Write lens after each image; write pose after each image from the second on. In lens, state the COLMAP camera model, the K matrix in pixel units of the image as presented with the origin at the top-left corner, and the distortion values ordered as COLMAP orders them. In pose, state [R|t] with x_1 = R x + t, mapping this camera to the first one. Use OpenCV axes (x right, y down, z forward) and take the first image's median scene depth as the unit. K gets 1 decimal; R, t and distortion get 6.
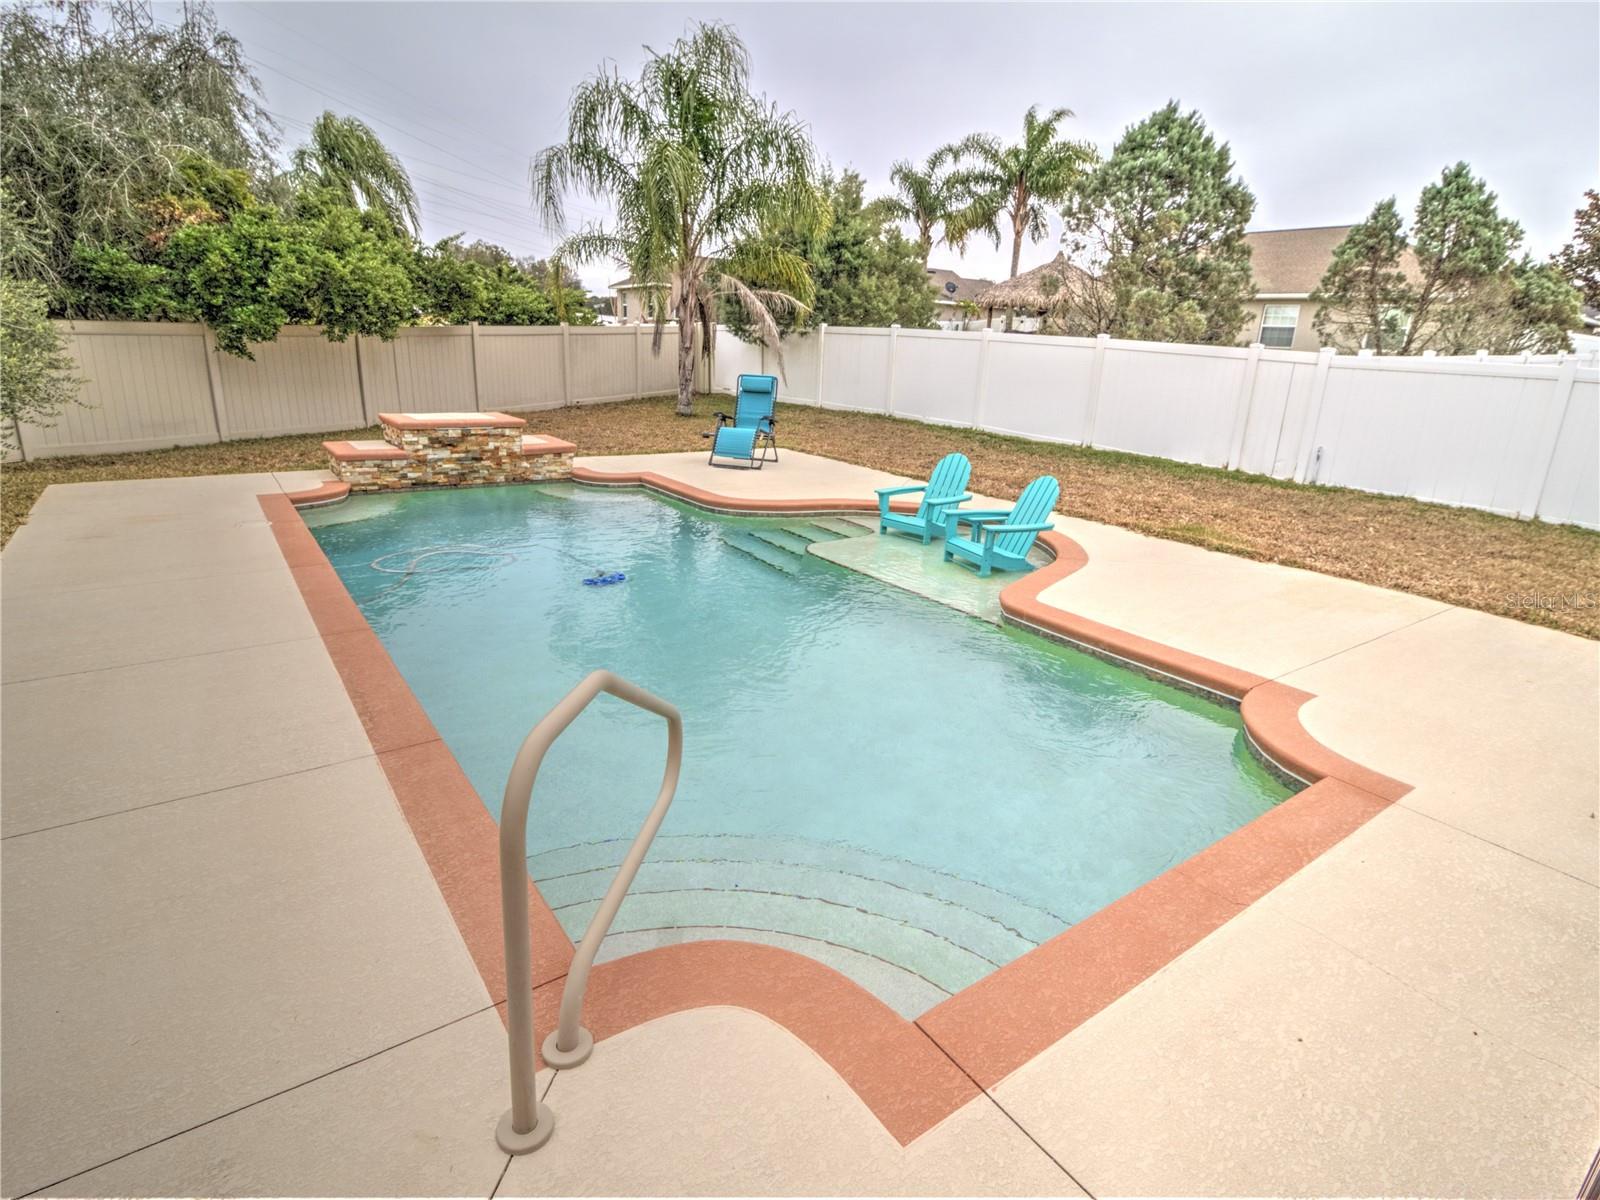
lens RADIAL K [[833.3, 0, 798.4], [0, 833.3, 588.4], [0, 0, 1]] dist [0.003080, -0.015635]
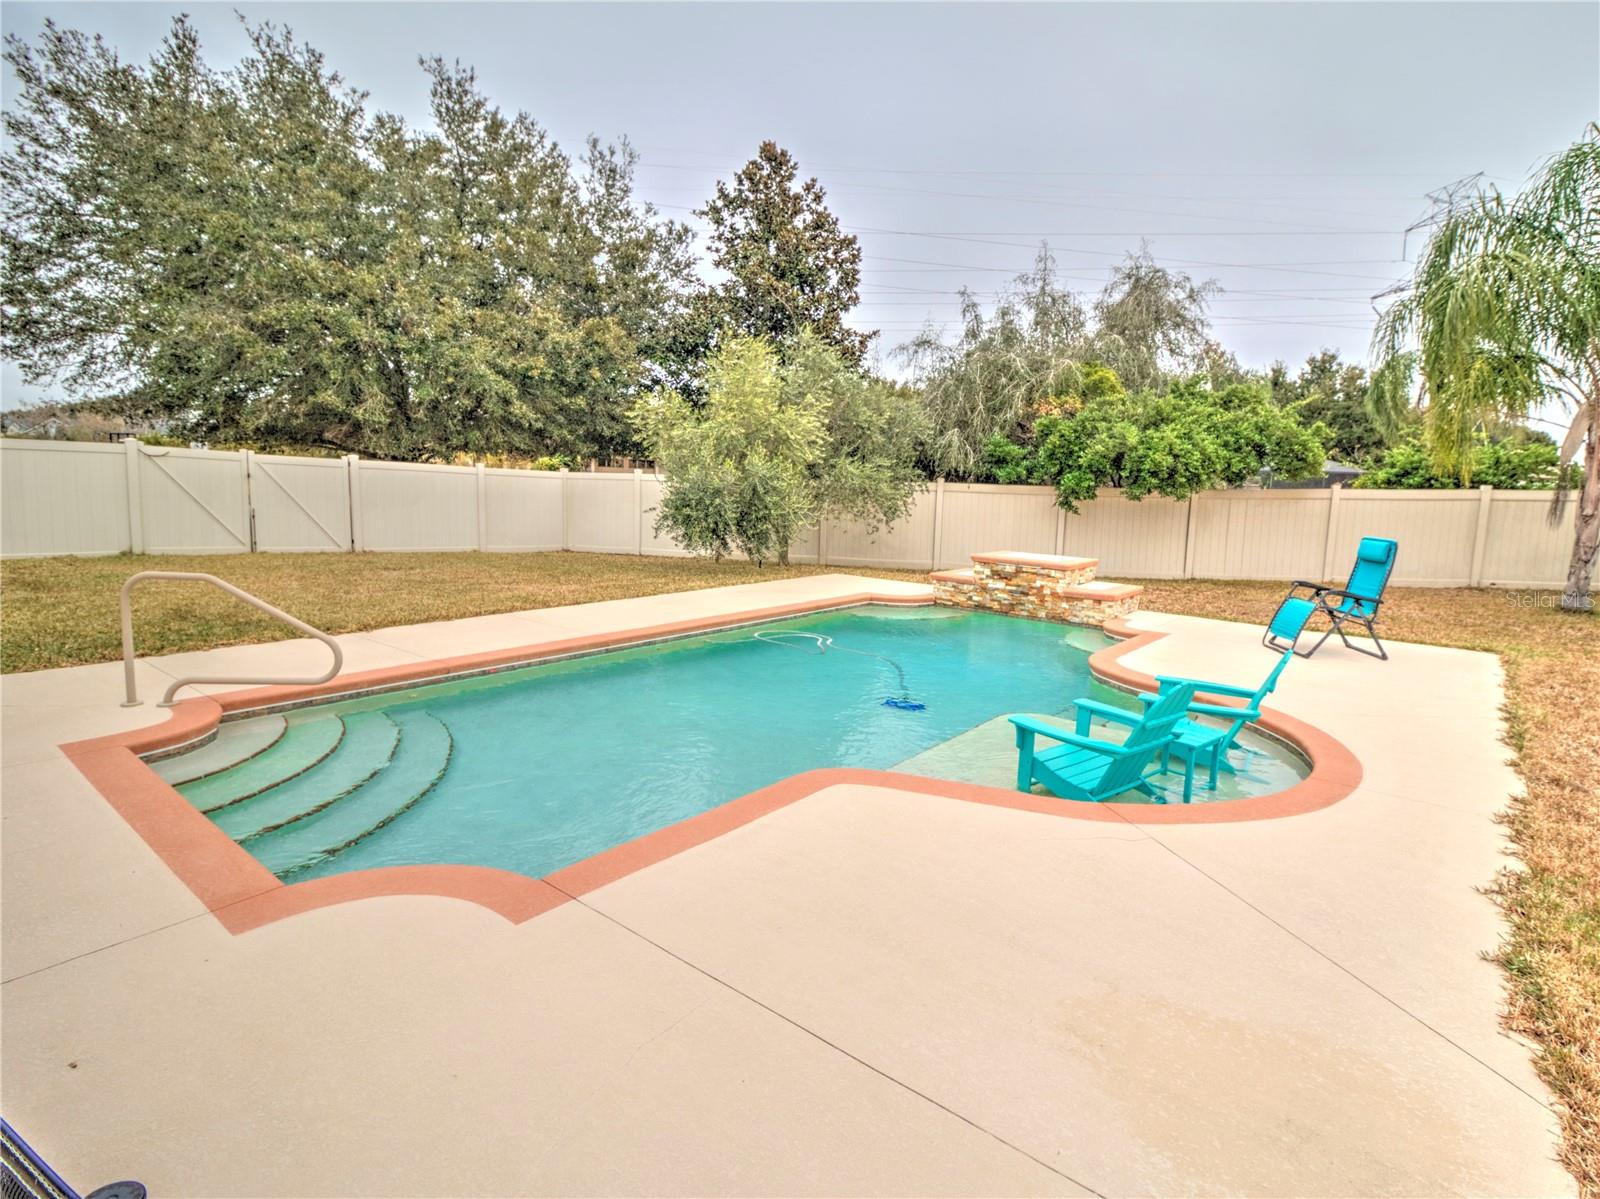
lens RADIAL K [[829.6, 0, 855.4], [0, 829.6, 589.0], [0, 0, 1]] dist [0.004013, -0.012682]
pose [[0.302534, 0.099878, -0.947891, 0.579164], [-0.289947, 0.957007, 0.008297, -0.098816], [0.907967, 0.272328, 0.318486, 0.411408]]
